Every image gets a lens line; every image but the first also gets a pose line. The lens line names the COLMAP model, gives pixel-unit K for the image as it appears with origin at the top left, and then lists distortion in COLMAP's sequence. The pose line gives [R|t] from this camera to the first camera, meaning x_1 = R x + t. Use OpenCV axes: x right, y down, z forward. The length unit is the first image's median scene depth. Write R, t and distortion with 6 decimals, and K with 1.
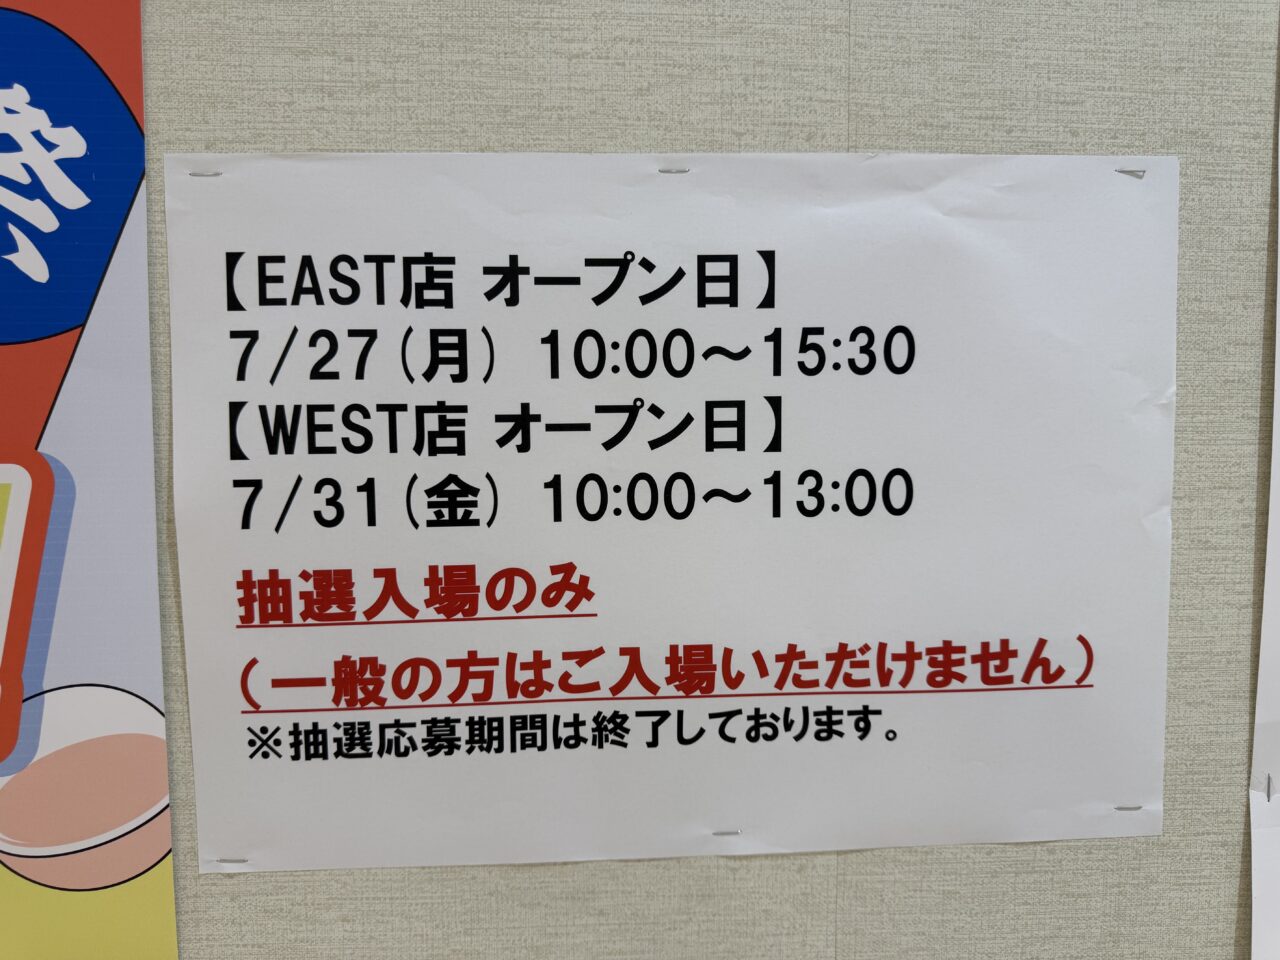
lens RADIAL K [[904.8, 0, 539.5], [0, 904.8, 482.1], [0, 0, 1]] dist [0.035829, -0.048059]
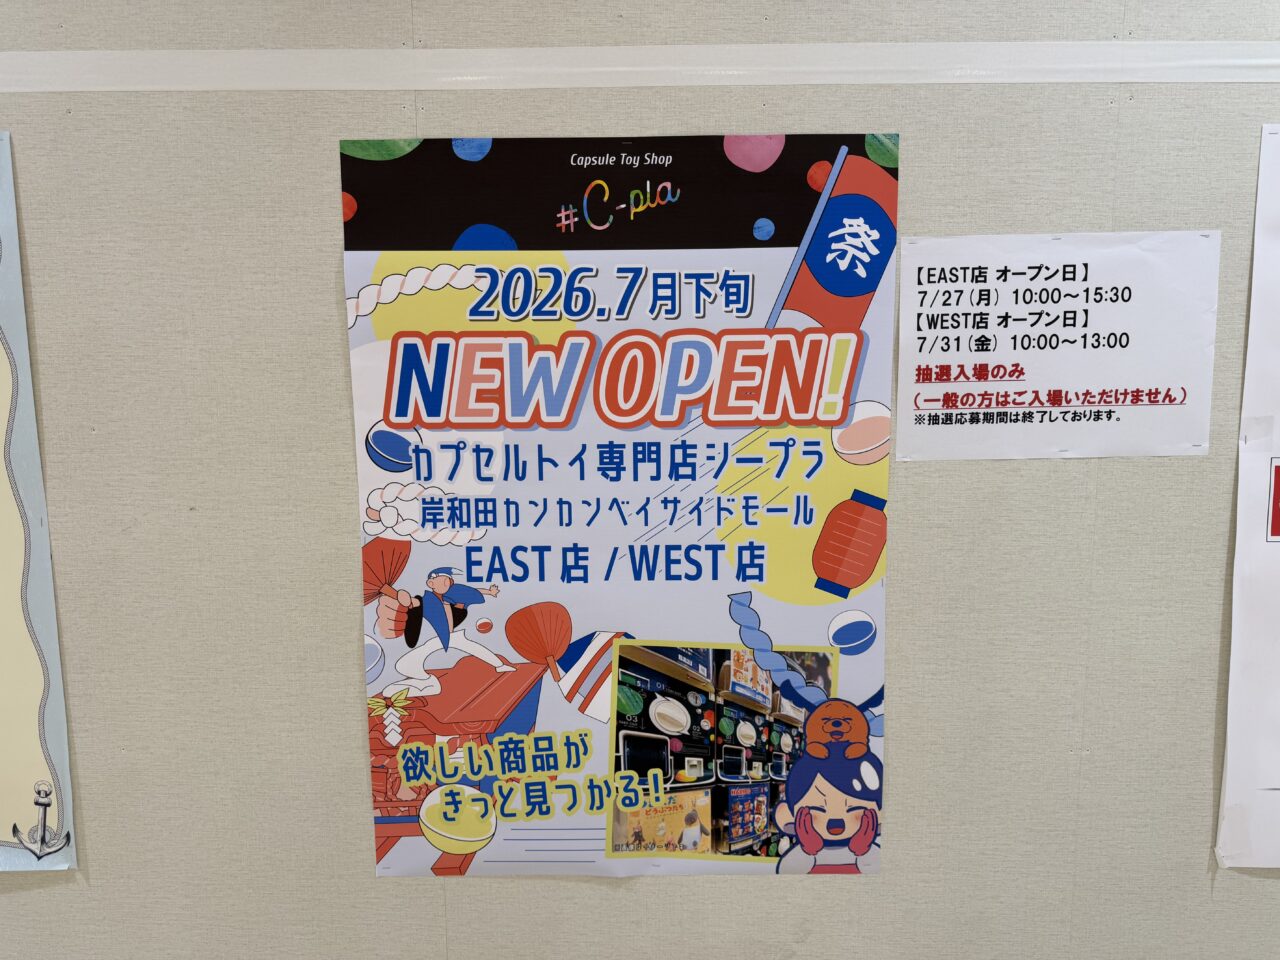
lens RADIAL K [[904.8, 0, 639.2], [0, 904.8, 488.6], [0, 0, 1]] dist [0.035829, -0.048059]
pose [[0.998762, 0.000552, -0.049738, -1.140202], [0.003155, 0.997221, 0.074436, 0.287641], [0.049641, -0.074501, 0.995985, -2.291899]]
